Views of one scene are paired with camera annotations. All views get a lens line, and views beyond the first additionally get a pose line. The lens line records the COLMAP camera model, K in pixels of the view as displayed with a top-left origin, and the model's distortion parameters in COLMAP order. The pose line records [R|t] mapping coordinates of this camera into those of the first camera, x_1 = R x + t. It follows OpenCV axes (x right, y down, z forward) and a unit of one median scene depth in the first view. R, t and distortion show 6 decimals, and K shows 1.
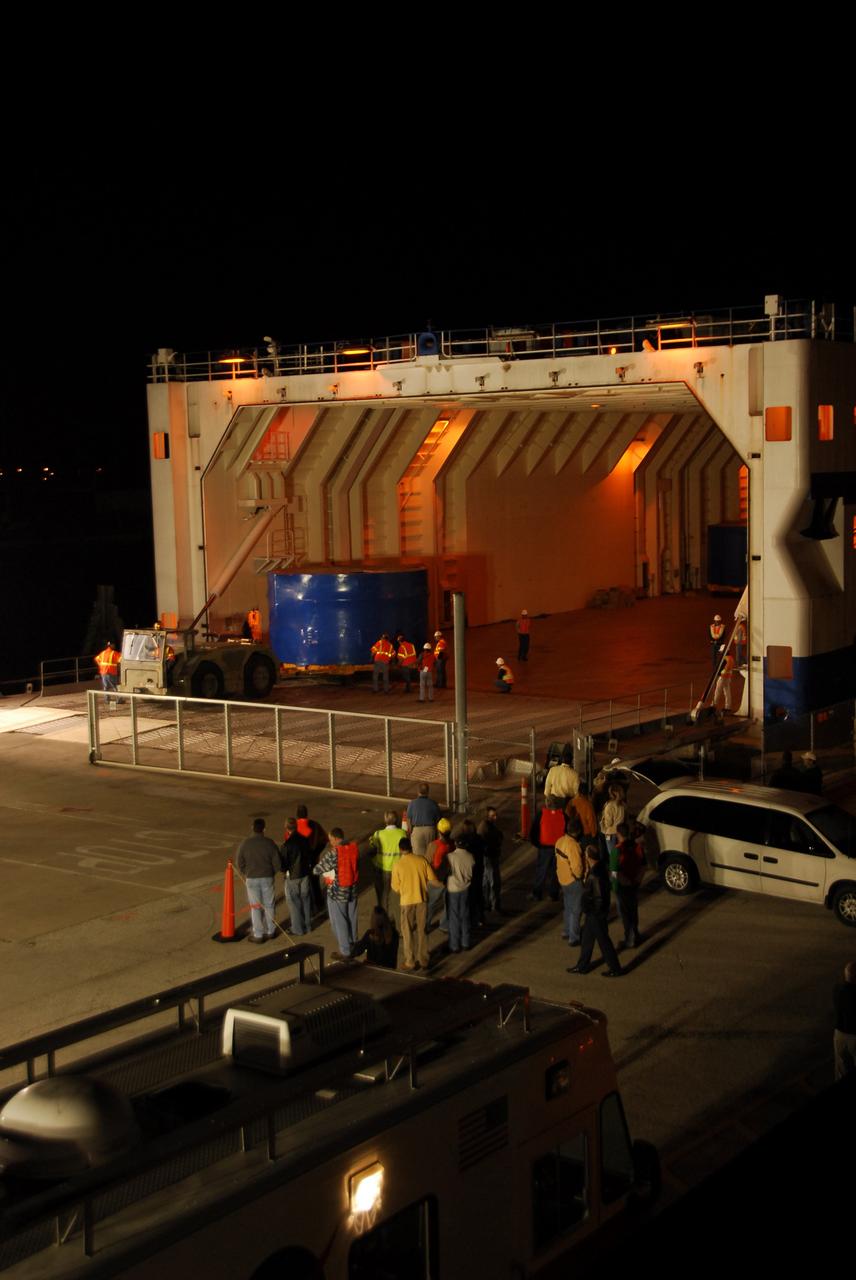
lens RADIAL K [[1464.9, 0, 396.1], [0, 1464.9, 636.1], [0, 0, 1]] dist [0.076596, -0.011224]
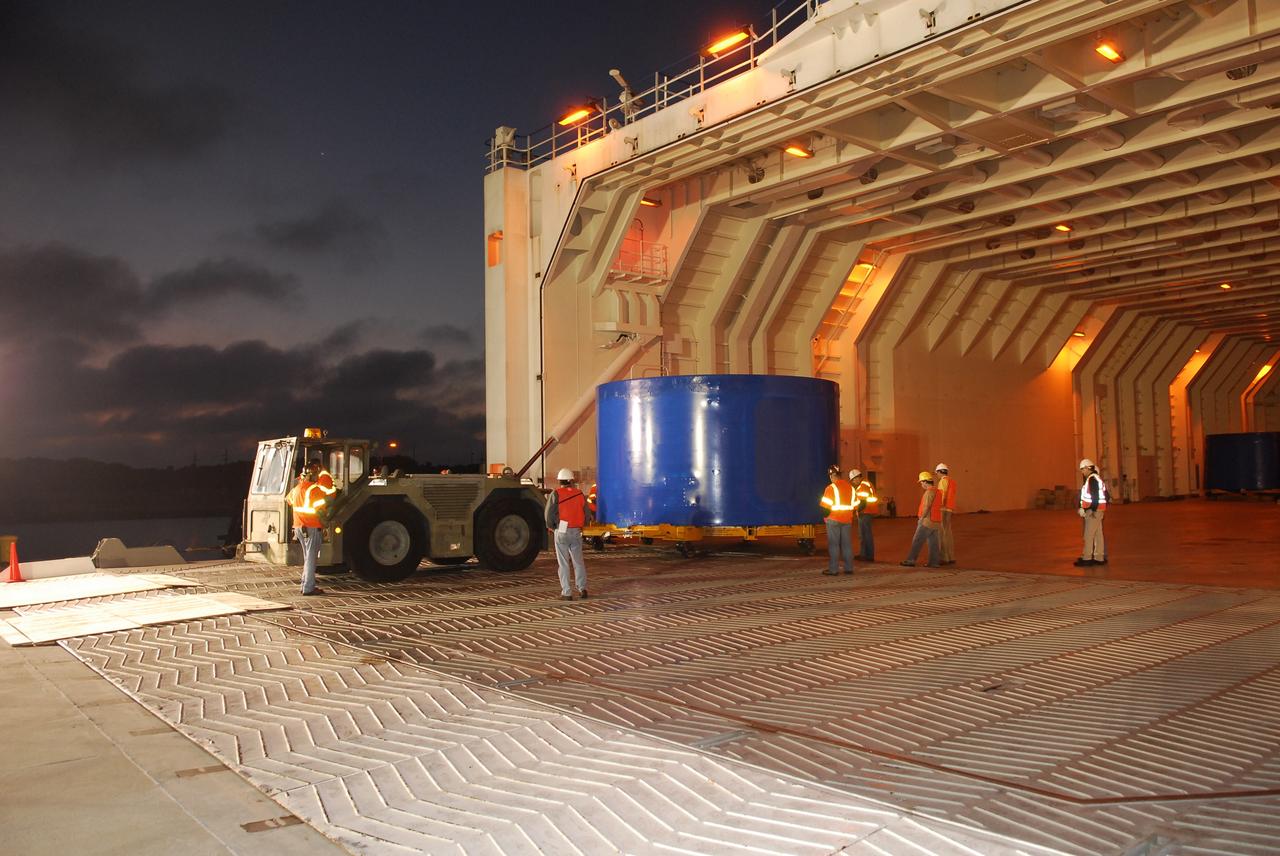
lens RADIAL K [[942.5, 0, 640.0], [0, 942.5, 428.0], [0, 0, 1]] dist [-0.031129, 0.002302]
pose [[0.978818, 0.001709, -0.204726, 0.018438], [-0.032683, 0.988446, -0.148009, 0.036476], [0.202107, 0.151565, 0.967564, 0.544628]]
